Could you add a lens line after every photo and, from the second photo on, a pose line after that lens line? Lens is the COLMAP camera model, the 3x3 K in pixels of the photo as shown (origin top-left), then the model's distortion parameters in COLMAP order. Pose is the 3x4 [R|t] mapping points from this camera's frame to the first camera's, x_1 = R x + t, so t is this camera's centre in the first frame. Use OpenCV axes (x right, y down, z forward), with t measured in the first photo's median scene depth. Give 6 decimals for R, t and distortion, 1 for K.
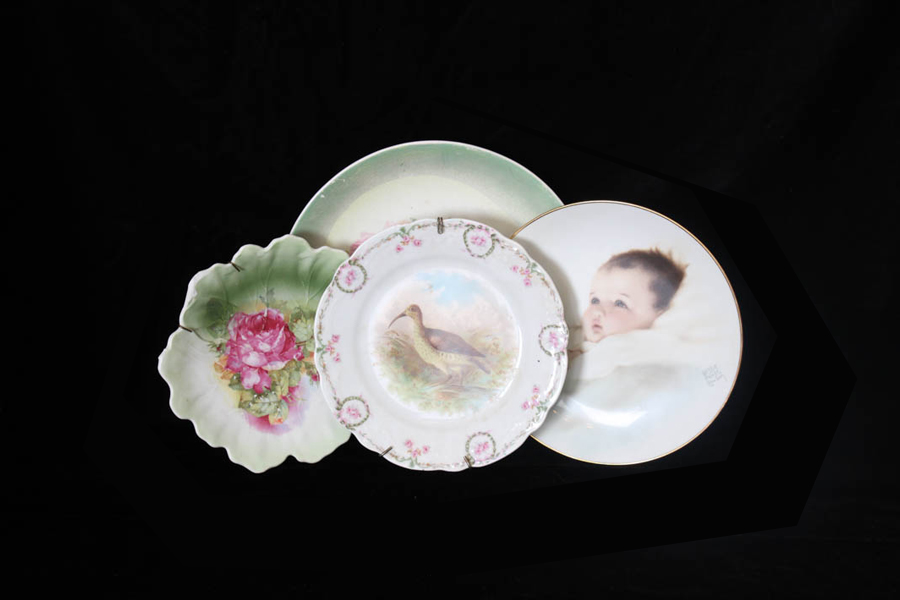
lens RADIAL K [[1171.9, 0, 450.7], [0, 1171.9, 296.8], [0, 0, 1]] dist [0.019809, 0.000000]
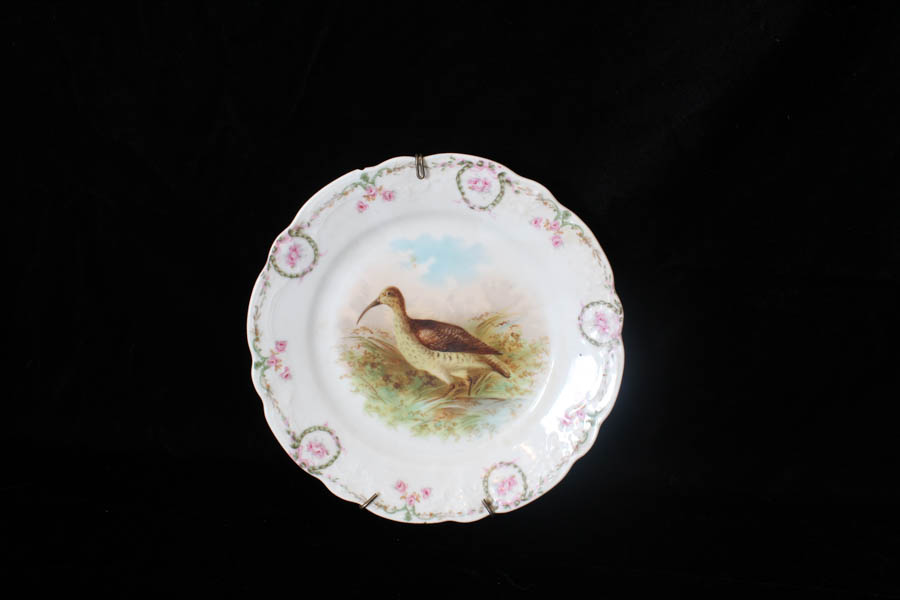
lens RADIAL K [[1207.8, 0, 450.7], [0, 1207.8, 304.9], [0, 0, 1]] dist [-0.152277, 0.000000]
pose [[0.996524, -0.082429, 0.012091, -0.006259], [0.081850, 0.995742, 0.042408, -0.009855], [-0.015535, -0.041271, 0.999027, 0.299773]]
